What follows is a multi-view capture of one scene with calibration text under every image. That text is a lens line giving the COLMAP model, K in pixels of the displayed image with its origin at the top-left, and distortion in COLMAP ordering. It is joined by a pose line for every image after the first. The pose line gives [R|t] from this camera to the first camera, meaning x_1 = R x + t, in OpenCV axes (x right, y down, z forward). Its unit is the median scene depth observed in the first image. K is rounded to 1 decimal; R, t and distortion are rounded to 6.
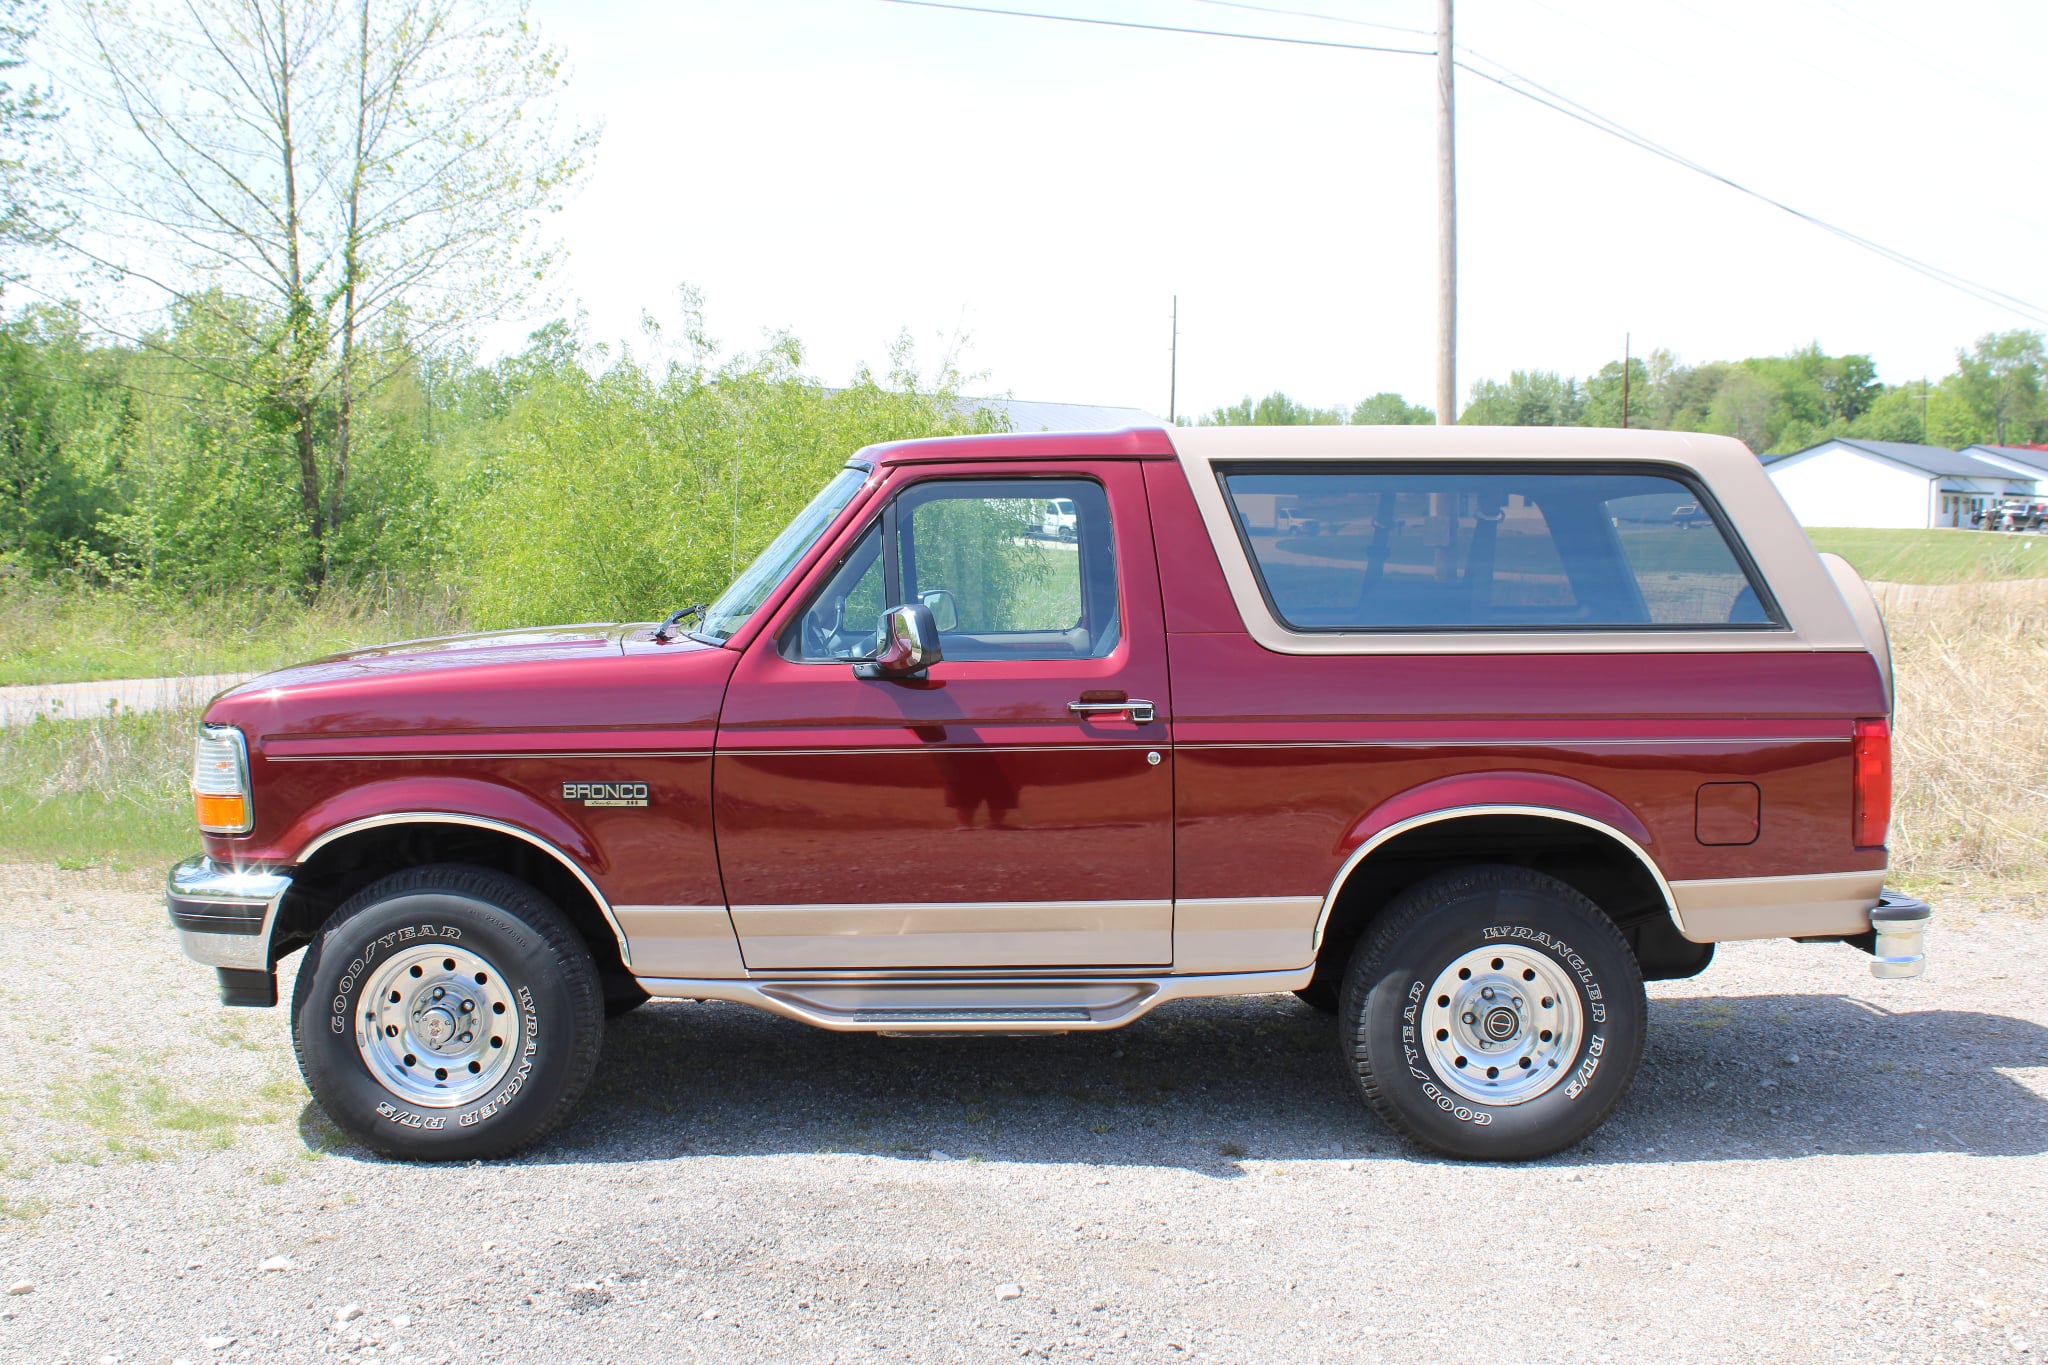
lens RADIAL K [[2088.1, 0, 1021.0], [0, 2088.1, 680.1], [0, 0, 1]] dist [-0.066217, 0.000000]
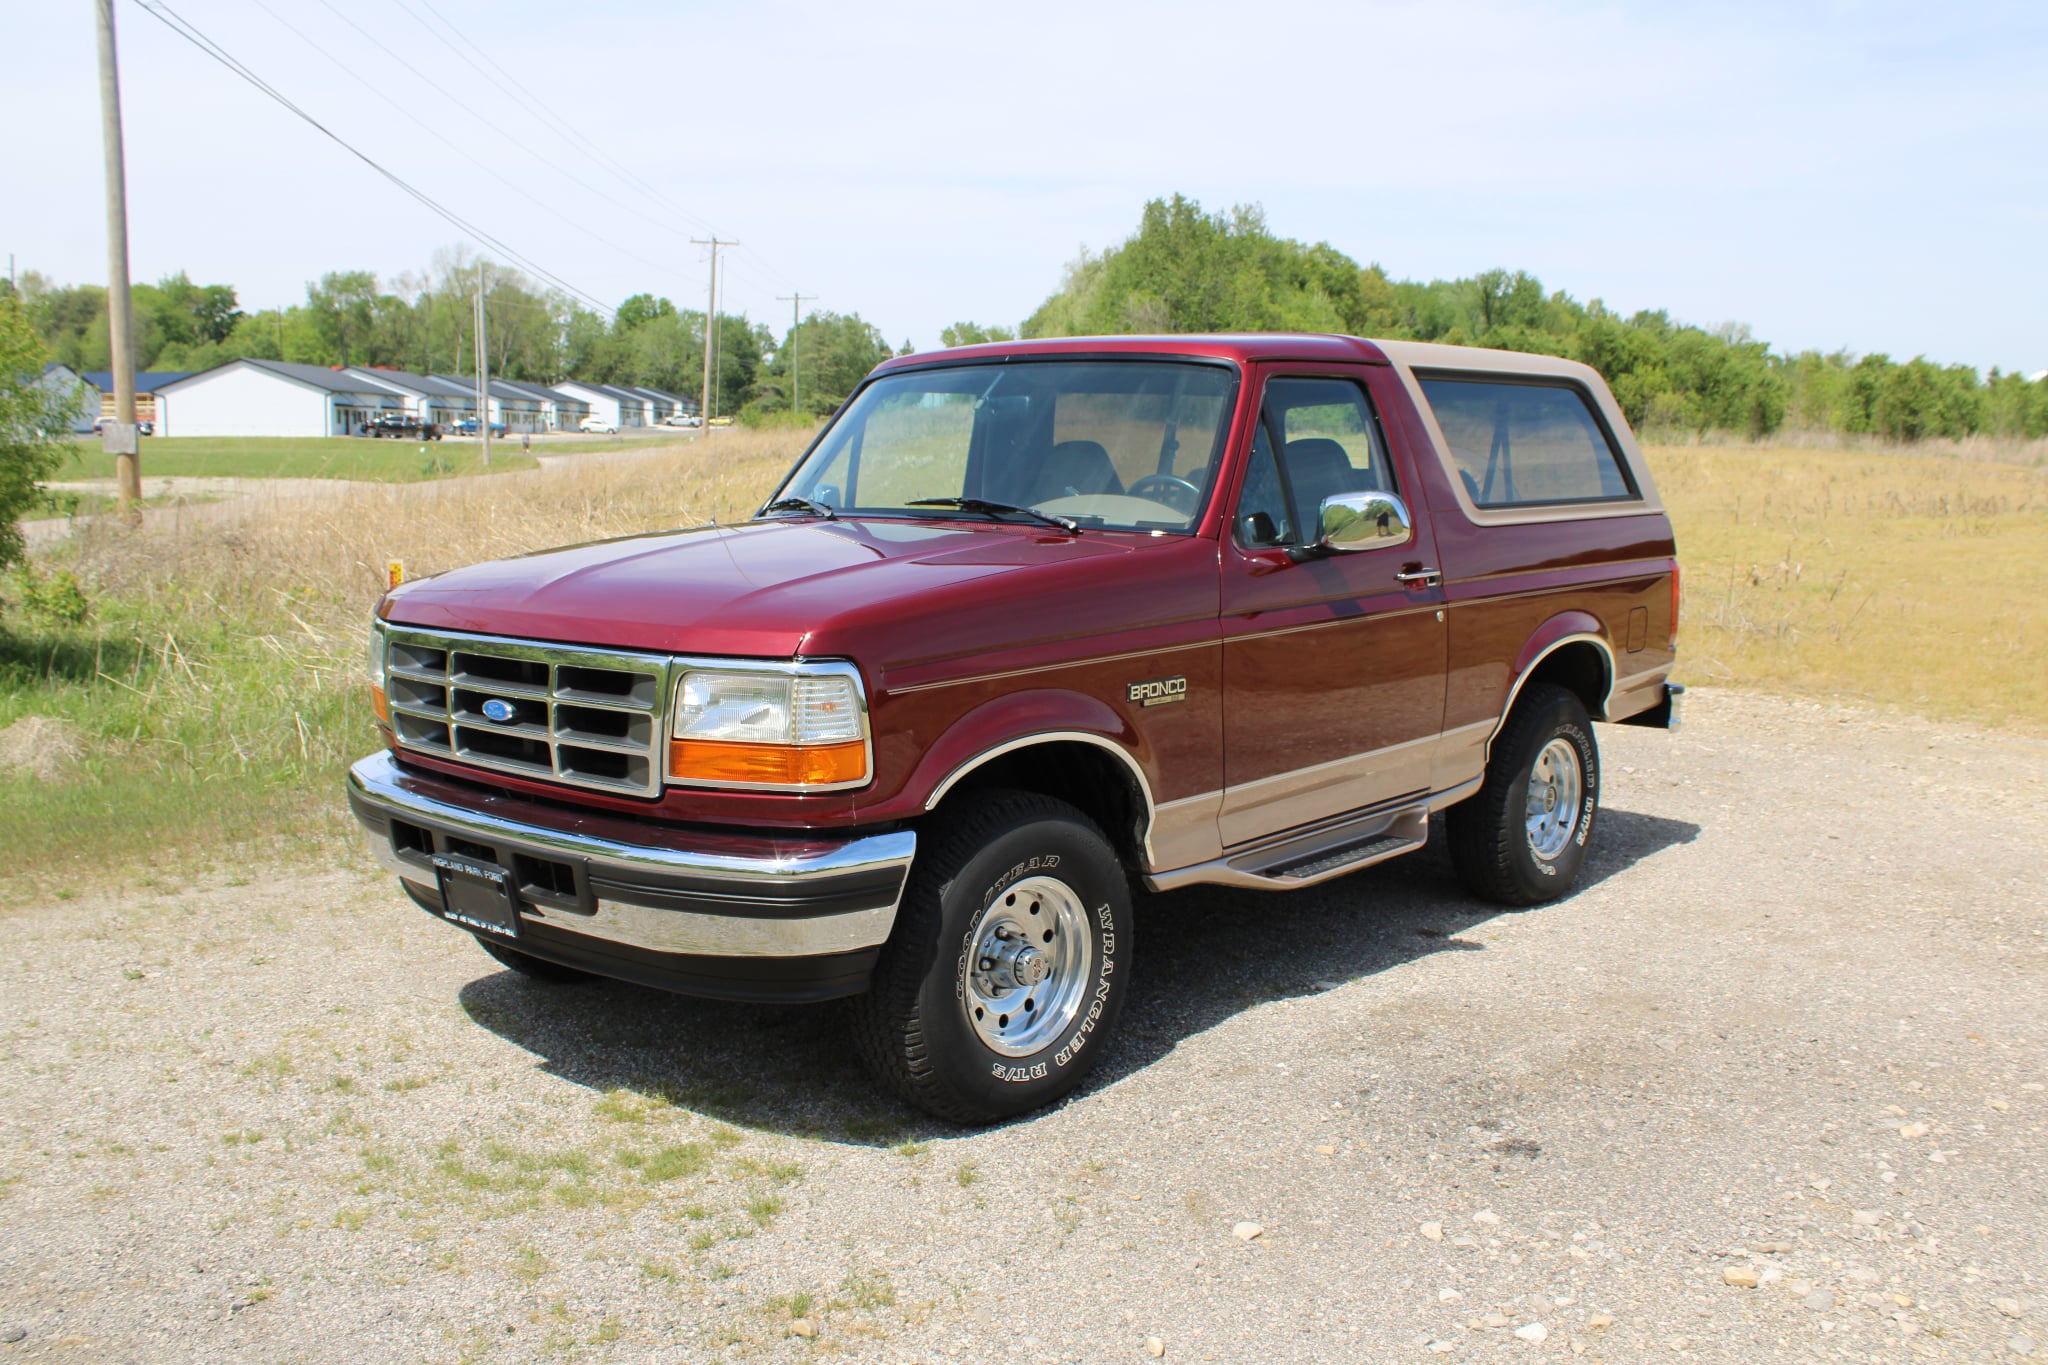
lens RADIAL K [[1798.0, 0, 1013.0], [0, 1798.0, 683.2], [0, 0, 1]] dist [-0.100610, 0.021802]
pose [[0.680969, -0.094071, 0.726245, -0.110311], [0.046777, 0.995277, 0.085059, -0.003027], [-0.730817, -0.023951, 0.682153, 0.062253]]
